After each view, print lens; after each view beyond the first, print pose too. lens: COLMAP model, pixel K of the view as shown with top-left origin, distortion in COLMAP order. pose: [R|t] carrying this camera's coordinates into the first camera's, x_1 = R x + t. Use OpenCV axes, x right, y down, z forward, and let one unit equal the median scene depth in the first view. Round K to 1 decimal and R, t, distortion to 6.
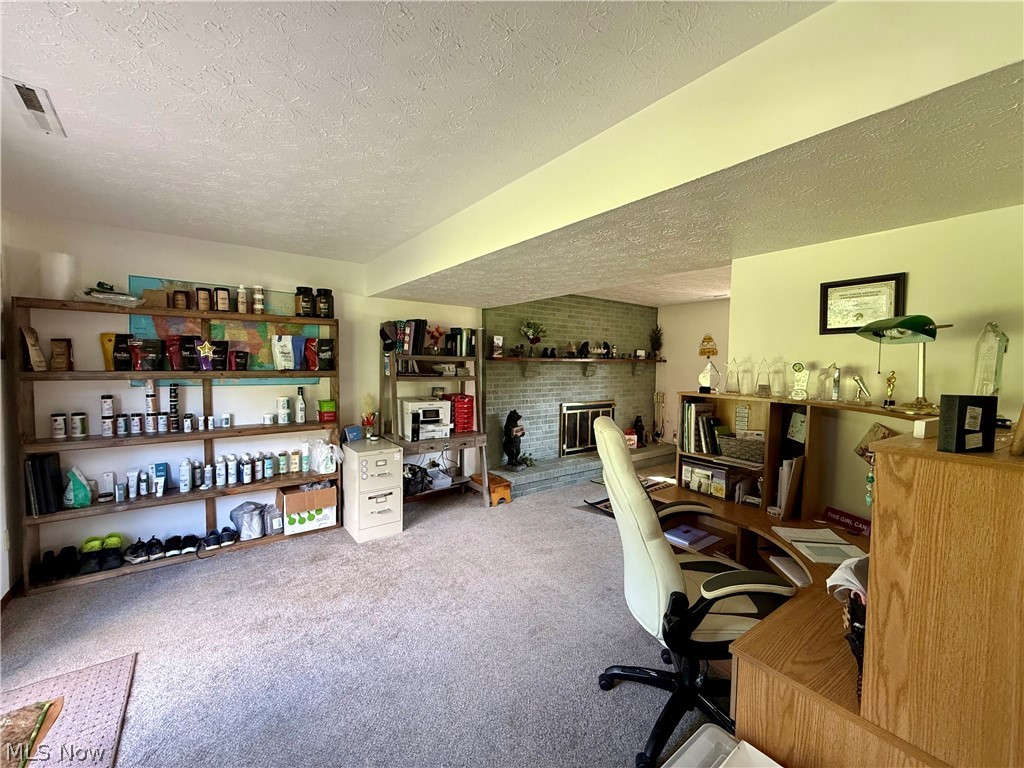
lens RADIAL K [[406.3, 0, 513.0], [0, 406.3, 380.4], [0, 0, 1]] dist [0.006314, -0.000919]
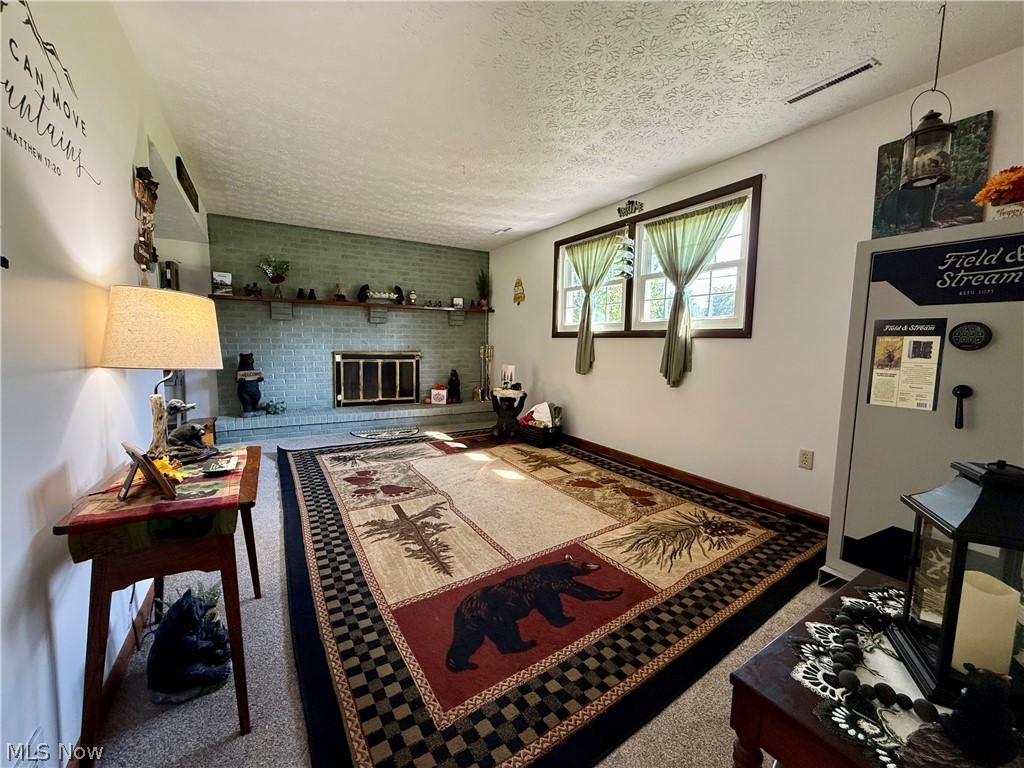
lens RADIAL K [[406.3, 0, 511.5], [0, 406.3, 382.4], [0, 0, 1]] dist [0.006314, -0.000919]
pose [[0.993684, 0.013890, -0.111354, 0.596492], [-0.007438, 0.998280, 0.058153, 0.067641], [0.111970, -0.056957, 0.992078, 0.107745]]
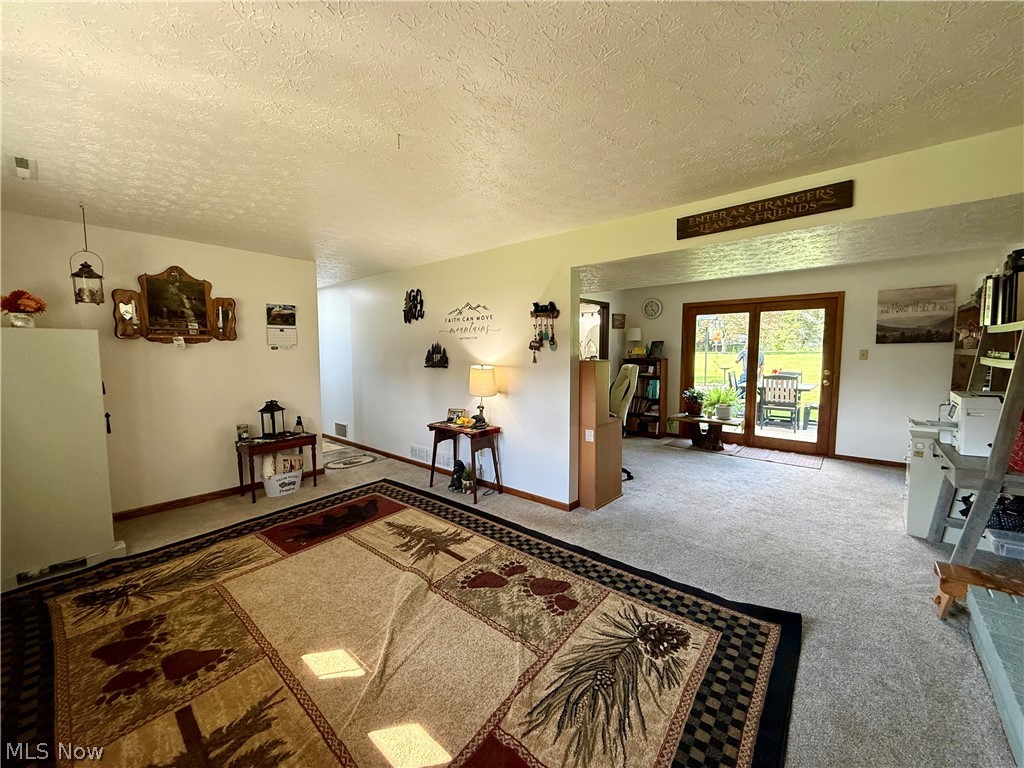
lens RADIAL K [[406.3, 0, 507.4], [0, 406.3, 382.3], [0, 0, 1]] dist [0.006314, -0.000919]
pose [[-0.981409, 0.009790, -0.191676, 0.448386], [-0.012305, 0.993434, 0.113742, -0.023358], [0.191531, 0.113986, -0.974845, 1.015909]]
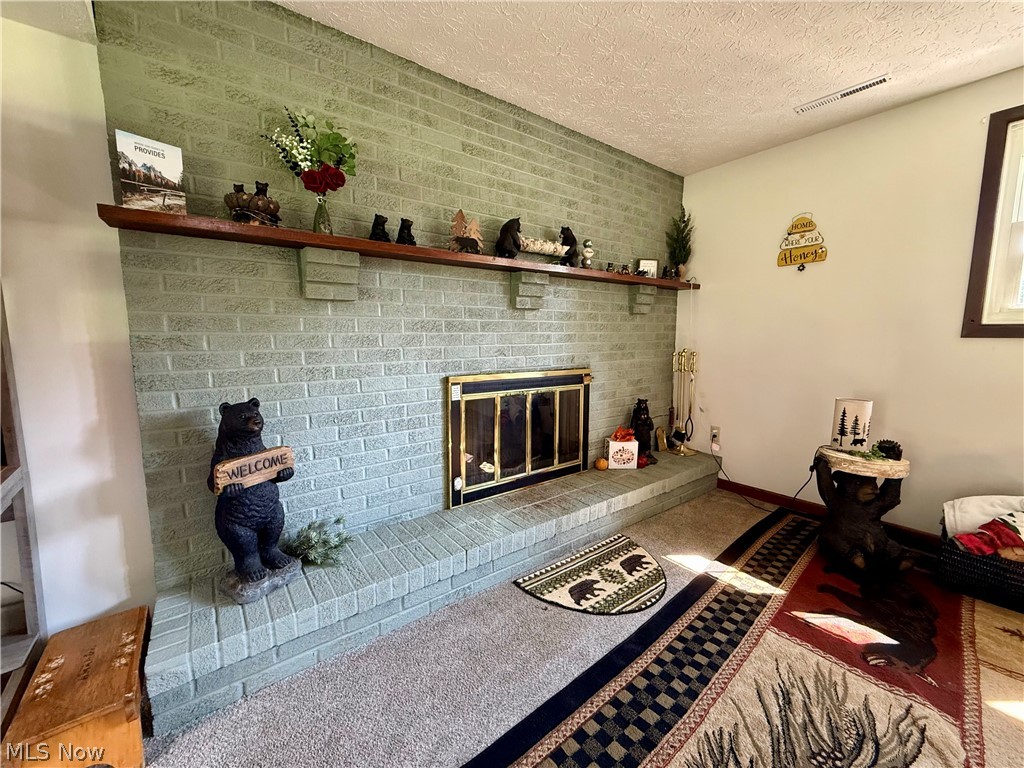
lens RADIAL K [[406.3, 0, 511.4], [0, 406.3, 381.6], [0, 0, 1]] dist [0.006314, -0.000919]
pose [[0.999933, -0.011539, -0.000761, 0.171840], [0.011564, 0.997091, 0.075338, 0.031452], [-0.000111, -0.075342, 0.997158, 0.577523]]
